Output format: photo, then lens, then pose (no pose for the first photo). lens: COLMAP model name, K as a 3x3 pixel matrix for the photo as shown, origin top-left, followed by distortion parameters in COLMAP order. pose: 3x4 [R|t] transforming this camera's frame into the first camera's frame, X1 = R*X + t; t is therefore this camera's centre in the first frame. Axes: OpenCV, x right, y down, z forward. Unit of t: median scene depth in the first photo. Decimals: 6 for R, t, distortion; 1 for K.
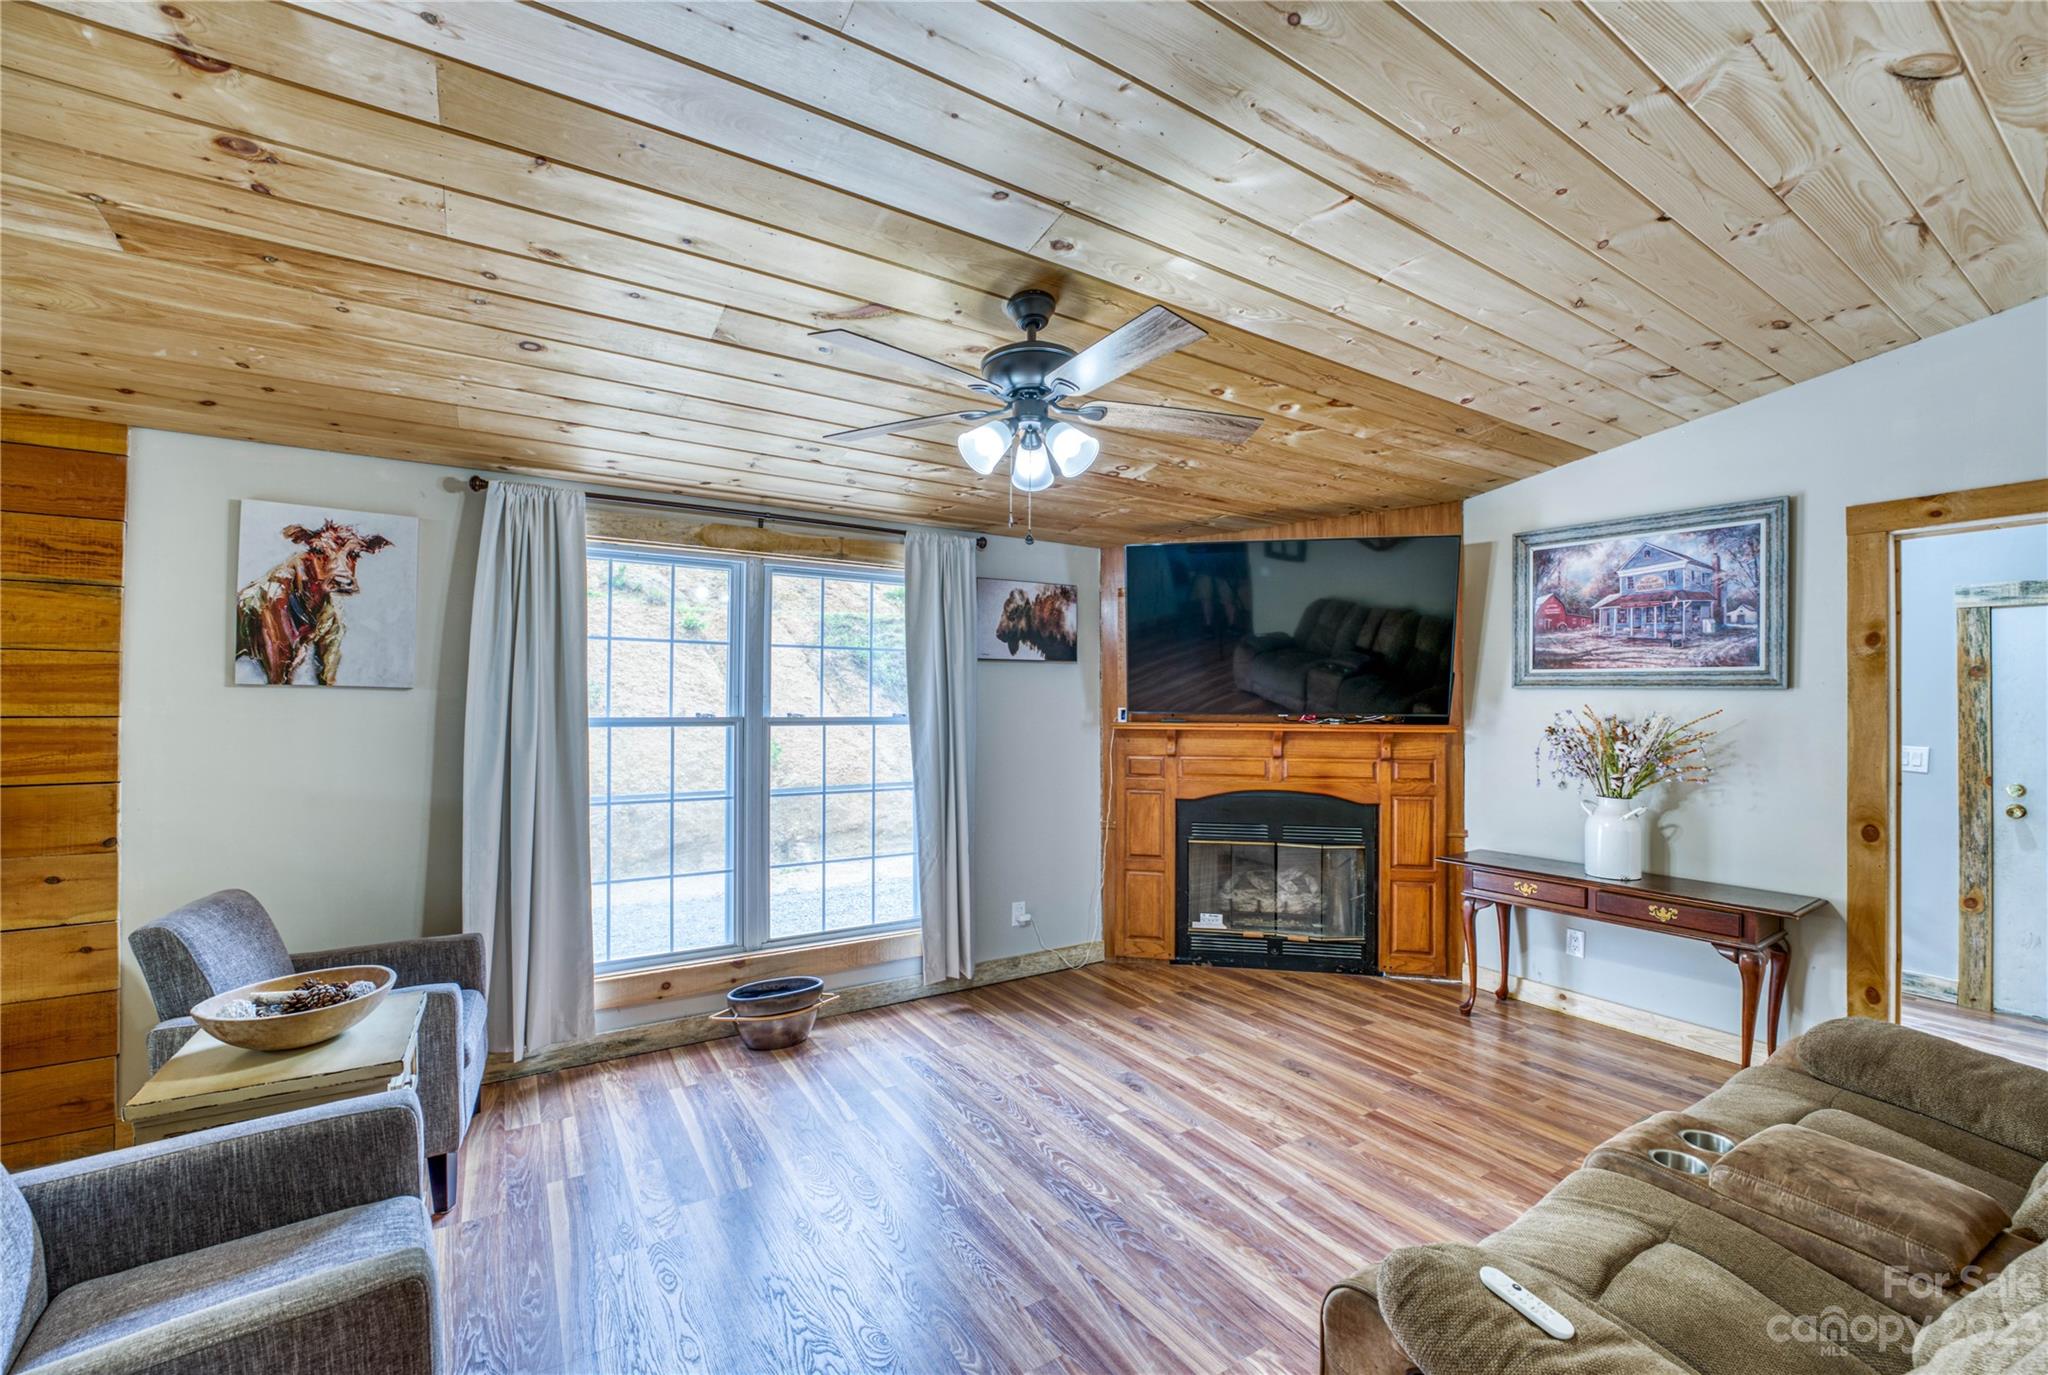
lens RADIAL K [[827.5, 0, 1024.5], [0, 827.5, 696.0], [0, 0, 1]] dist [-0.032934, -0.000012]
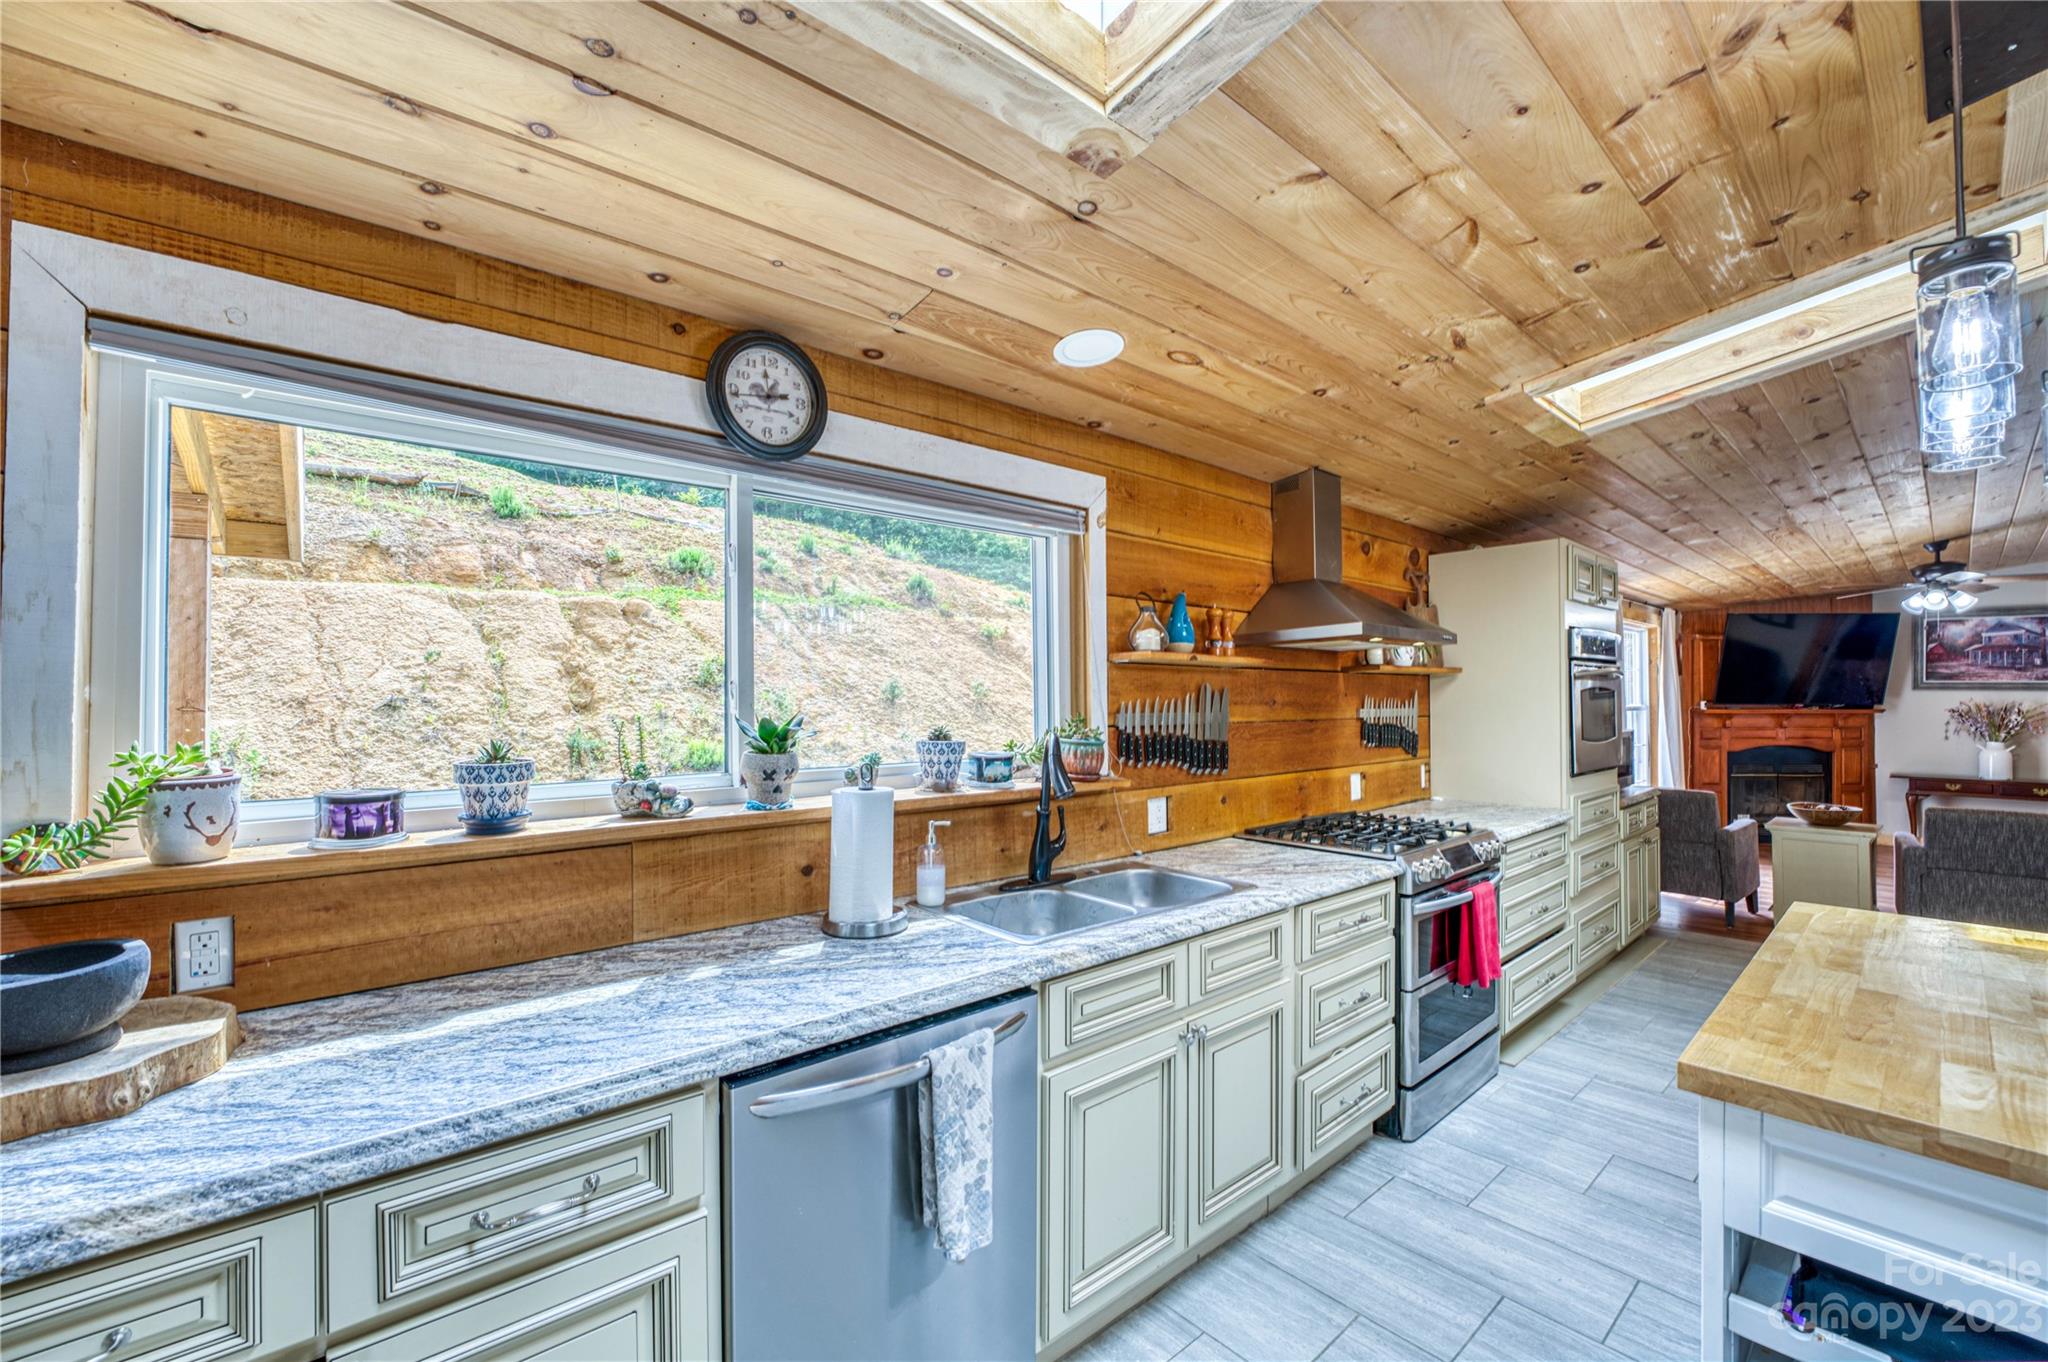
lens RADIAL K [[827.0, 0, 1020.4], [0, 827.0, 685.7], [0, 0, 1]] dist [-0.031199, 0.004004]
pose [[0.989212, -0.003295, 0.146456, -1.923084], [0.003755, 0.999989, -0.002869, -0.023140], [-0.146445, 0.003388, 0.989213, -0.624097]]
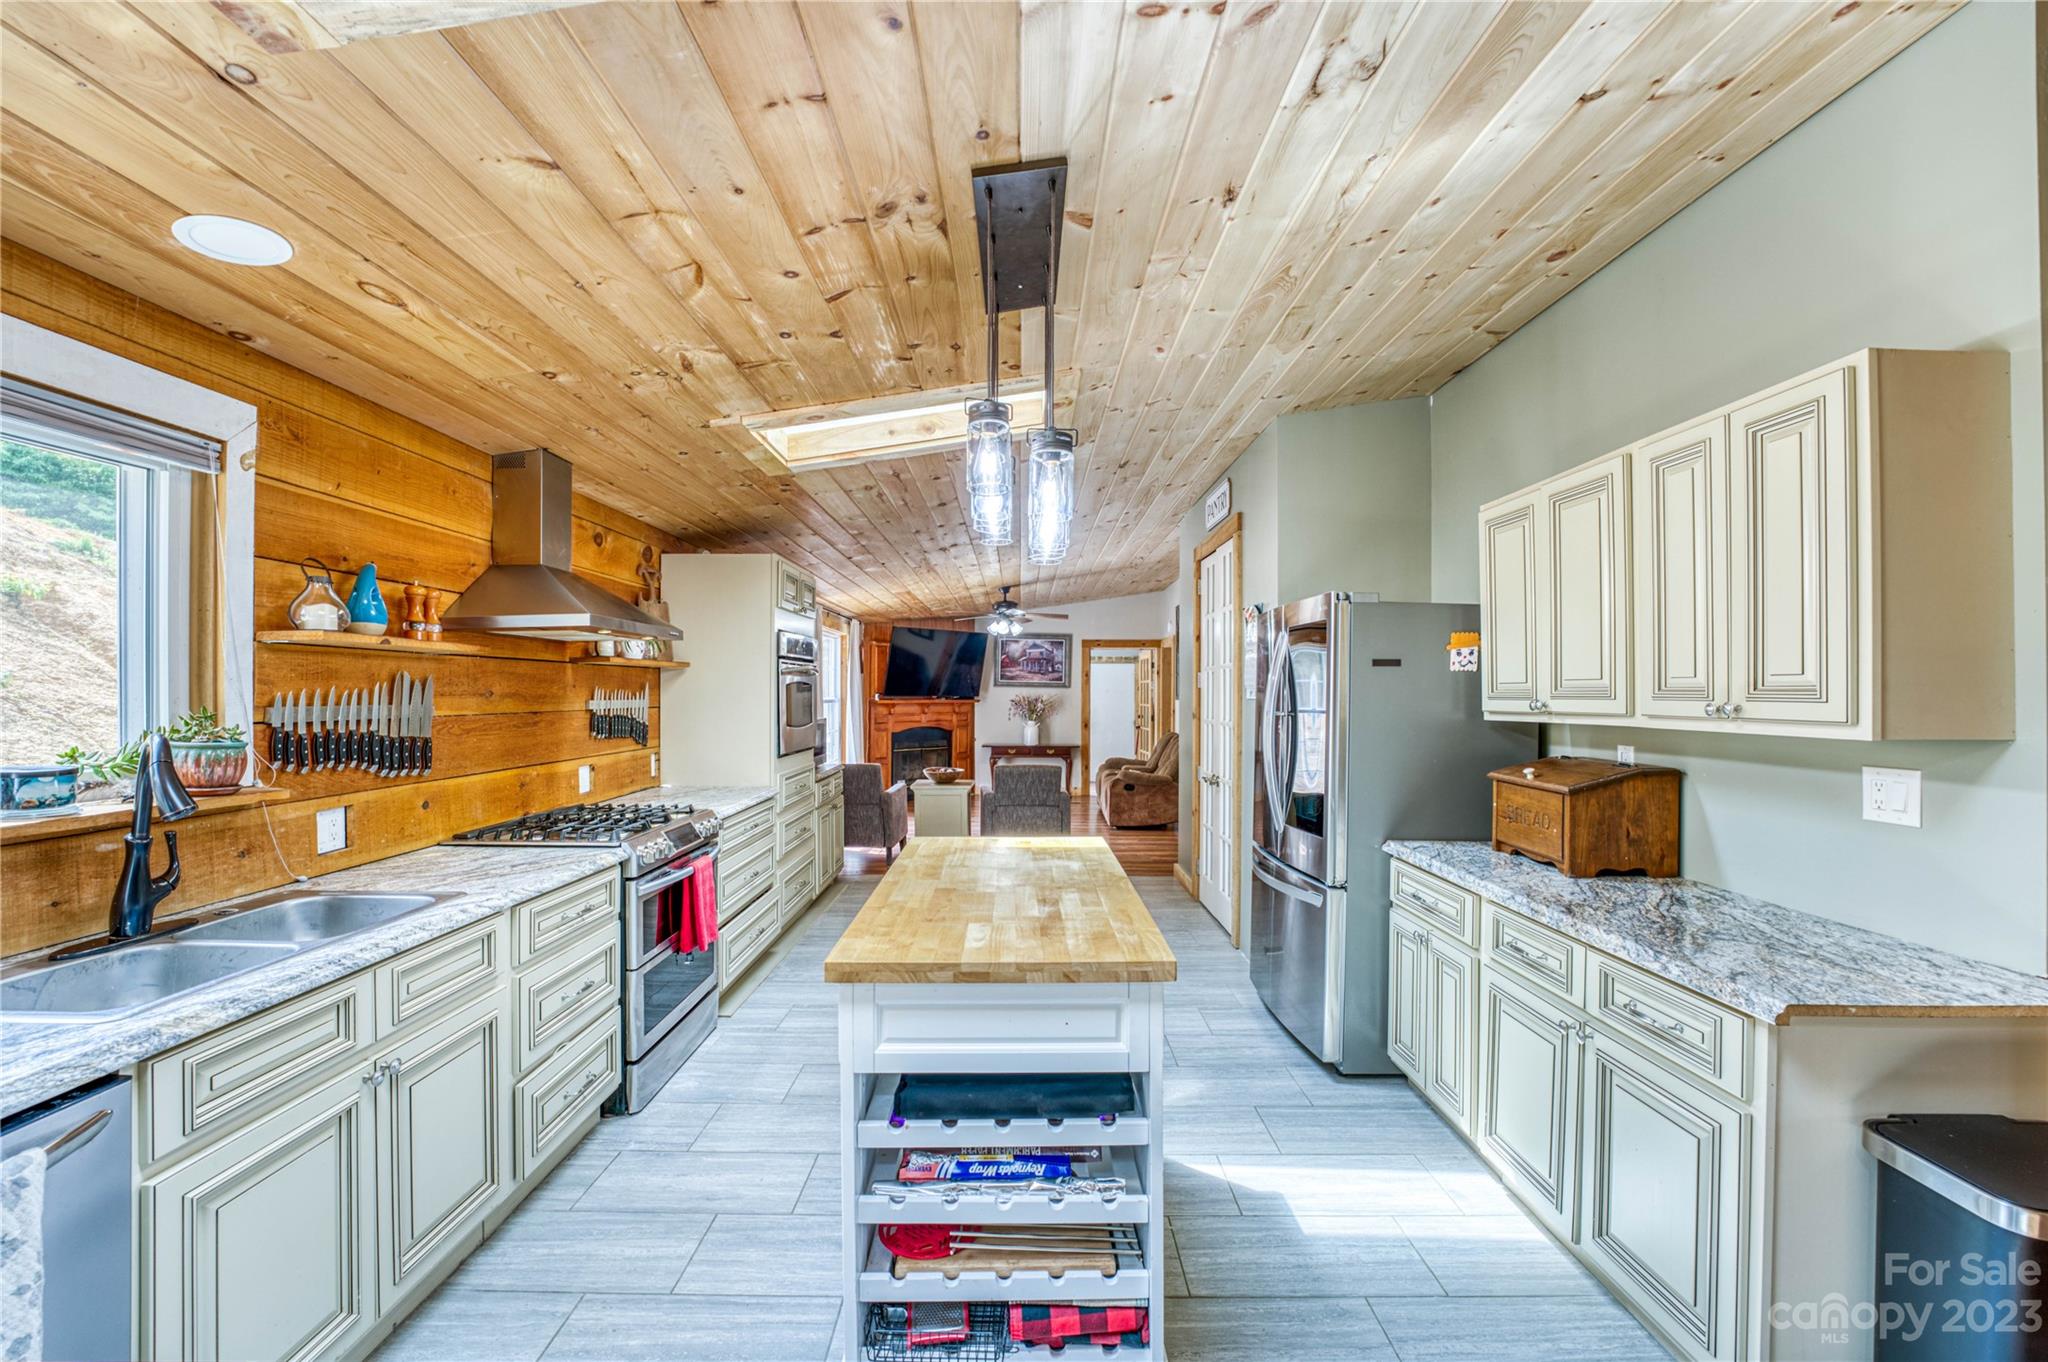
lens RADIAL K [[827.0, 0, 1020.4], [0, 827.0, 685.7], [0, 0, 1]] dist [-0.031199, 0.004004]
pose [[0.528828, 0.003568, 0.848722, -1.930342], [-0.011252, 0.999933, 0.002808, -0.023007], [-0.848655, -0.011035, 0.528832, -0.649849]]
